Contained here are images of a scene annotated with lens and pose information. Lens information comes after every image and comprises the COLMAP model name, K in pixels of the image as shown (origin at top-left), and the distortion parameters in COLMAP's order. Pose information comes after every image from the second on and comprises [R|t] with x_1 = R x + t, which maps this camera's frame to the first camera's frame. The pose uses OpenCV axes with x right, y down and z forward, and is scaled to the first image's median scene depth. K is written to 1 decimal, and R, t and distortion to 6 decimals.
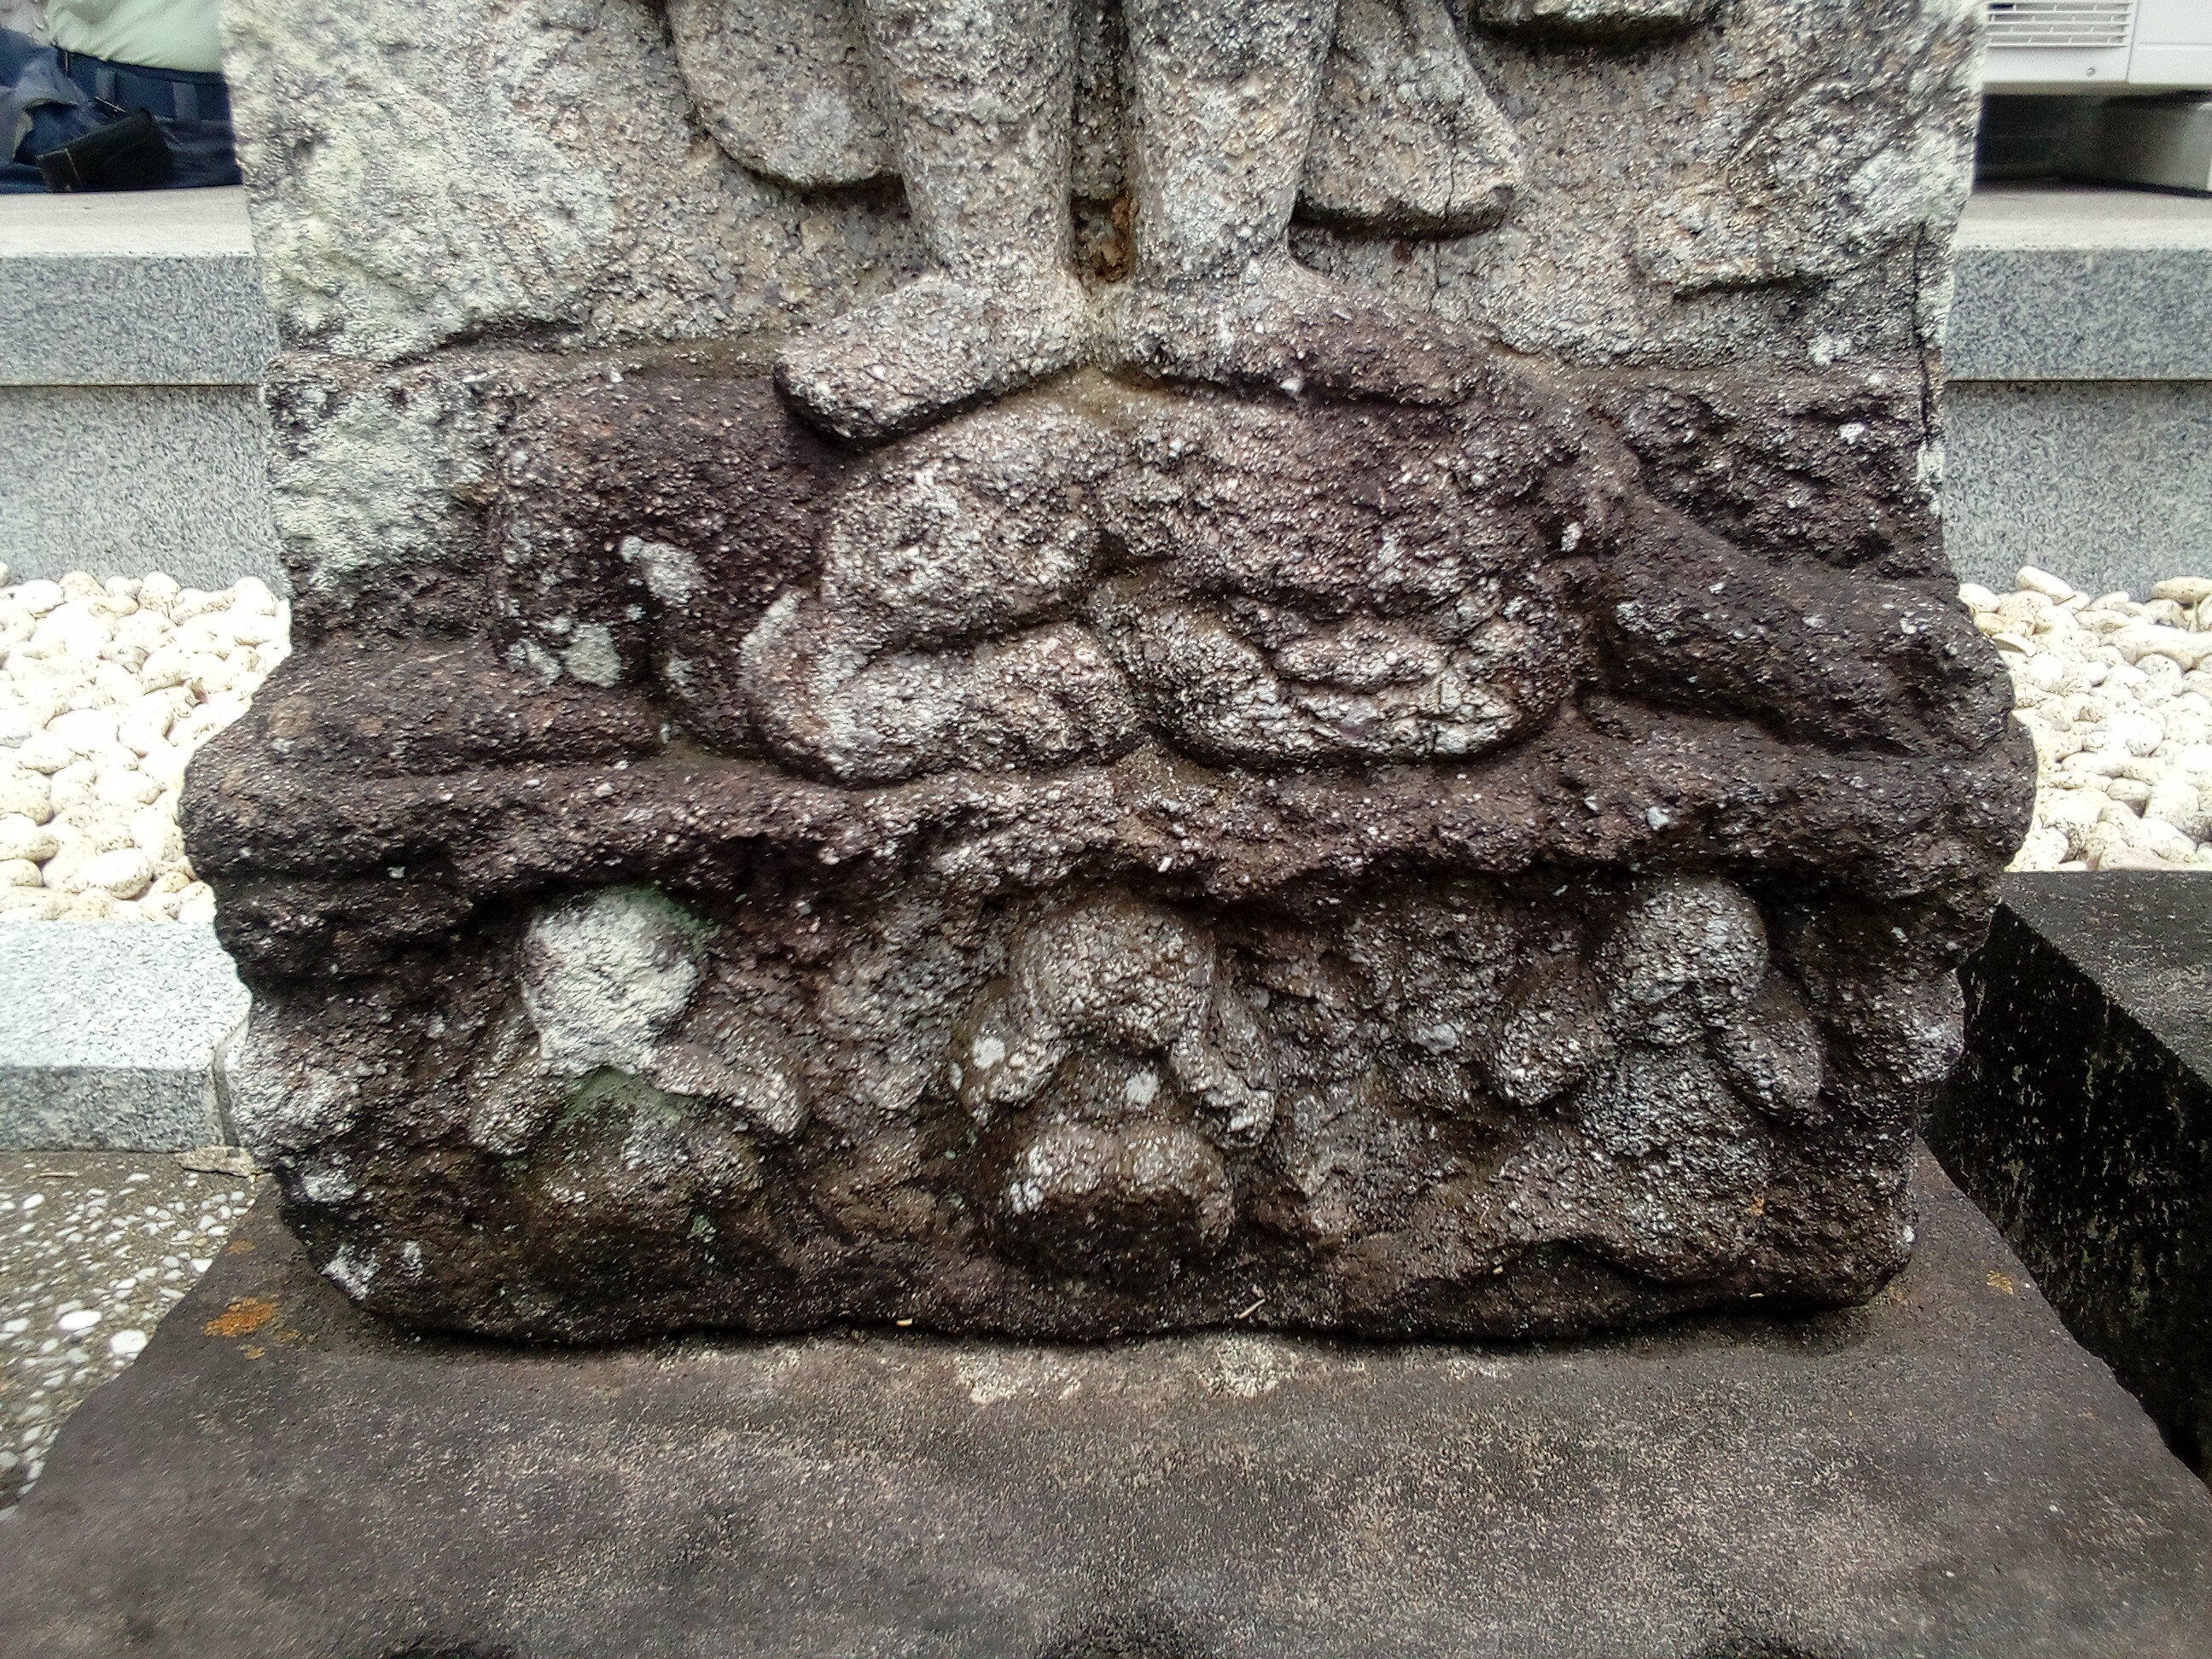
lens RADIAL K [[1814.1, 0, 1106.0], [0, 1814.1, 829.5], [0, 0, 1]] dist [0.047830, -0.062499]
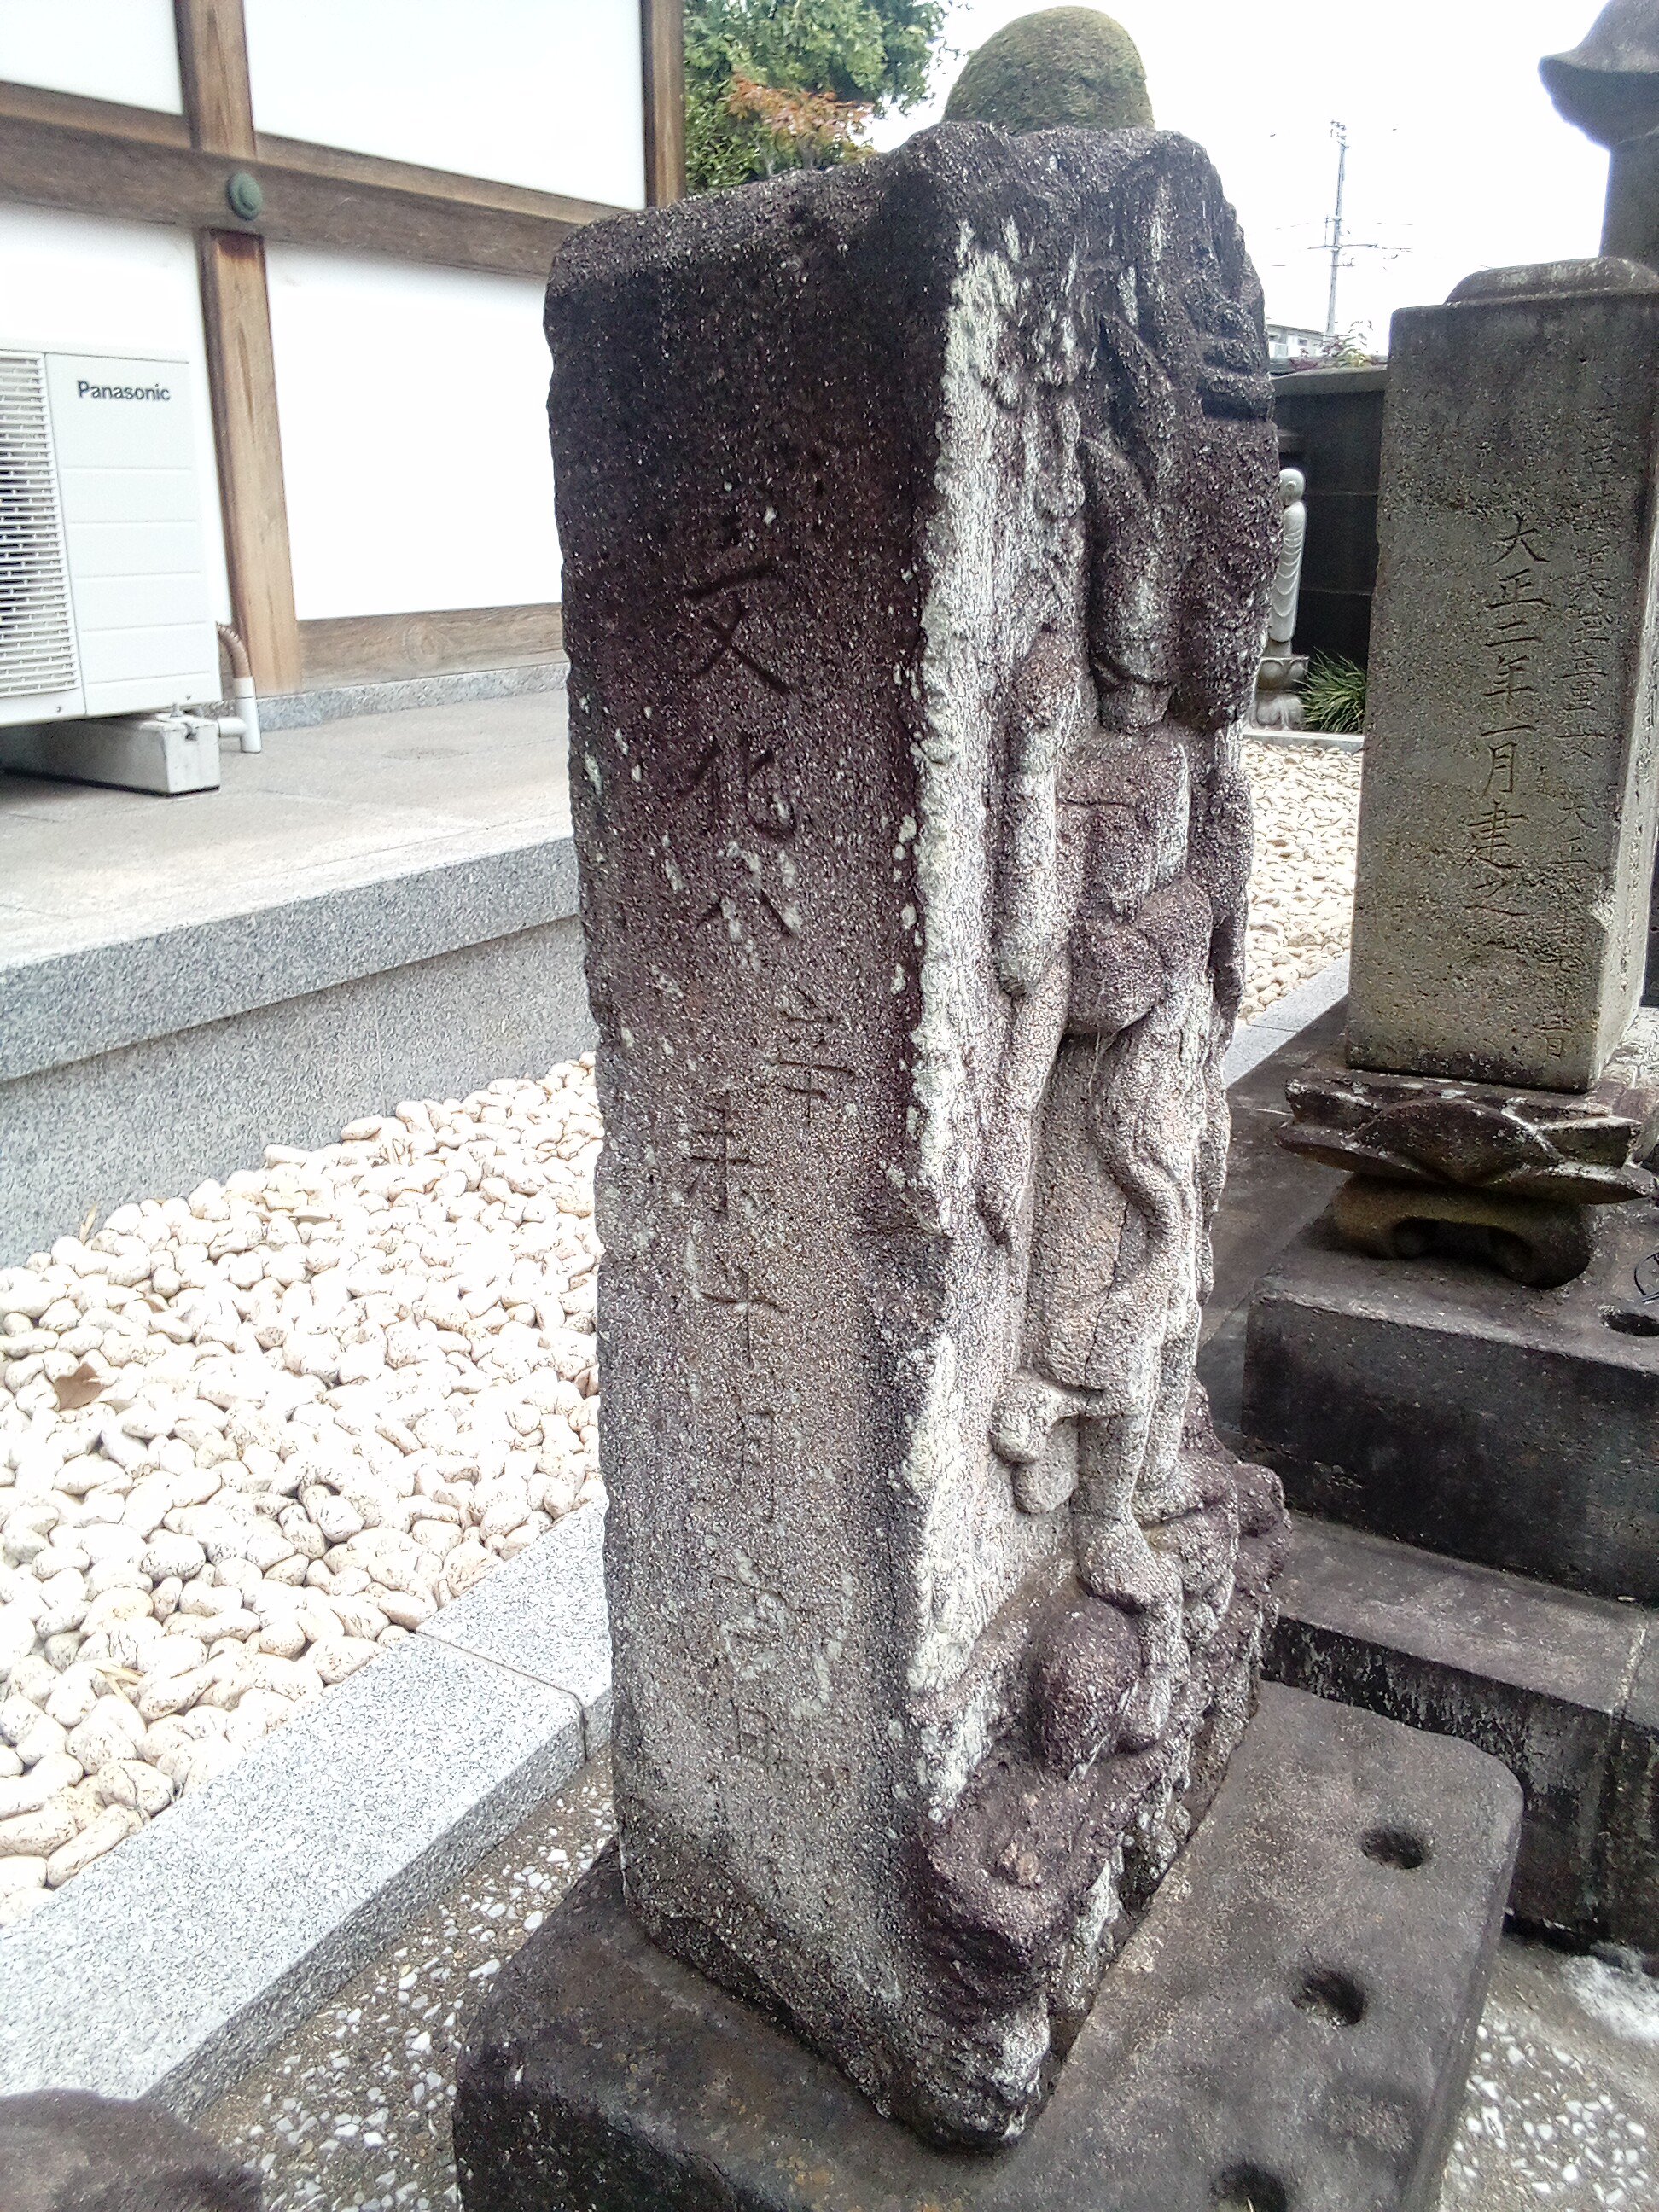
lens RADIAL K [[1814.1, 0, 828.2], [0, 1814.1, 1122.4], [0, 0, 1]] dist [0.047830, -0.062499]
pose [[0.507766, -0.271643, 0.817547, -0.342578], [0.314289, 0.941991, 0.117791, -0.196515], [-0.802119, 0.197136, 0.563686, -0.023444]]
